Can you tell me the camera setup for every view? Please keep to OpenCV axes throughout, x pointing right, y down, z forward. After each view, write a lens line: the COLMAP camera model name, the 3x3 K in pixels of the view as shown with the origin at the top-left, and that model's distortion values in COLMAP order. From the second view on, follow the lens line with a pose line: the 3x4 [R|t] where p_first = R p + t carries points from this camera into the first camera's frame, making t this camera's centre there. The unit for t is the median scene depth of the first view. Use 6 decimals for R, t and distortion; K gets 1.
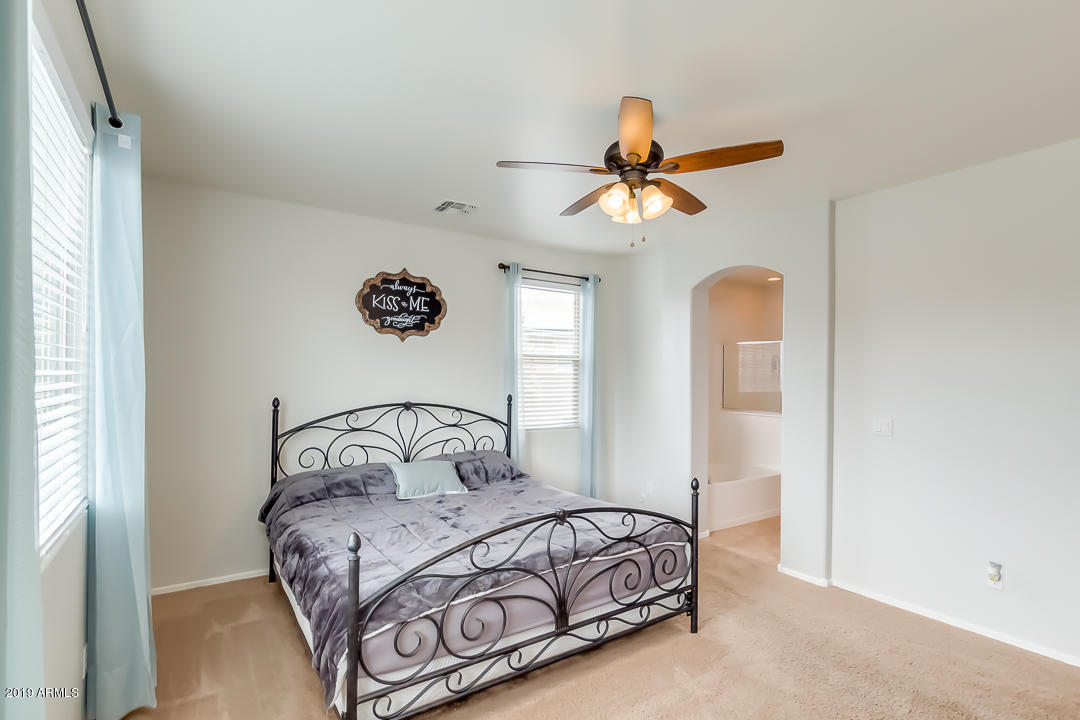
lens RADIAL K [[521.9, 0, 548.3], [0, 521.9, 372.3], [0, 0, 1]] dist [-0.000978, -0.000678]
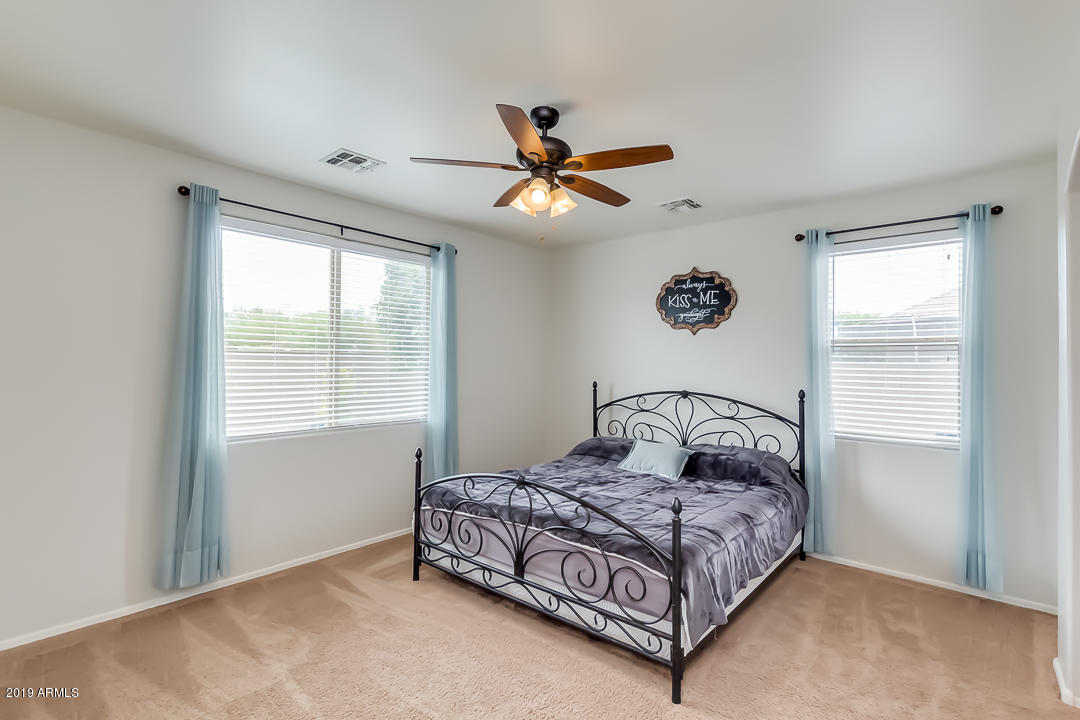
lens RADIAL K [[507.9, 0, 547.1], [0, 507.9, 365.4], [0, 0, 1]] dist [-0.001785, -0.000418]
pose [[0.260093, -0.001972, -0.965582, 0.663358], [-0.006717, 0.999970, -0.003852, 0.010195], [0.965560, 0.007488, 0.260072, 0.439652]]
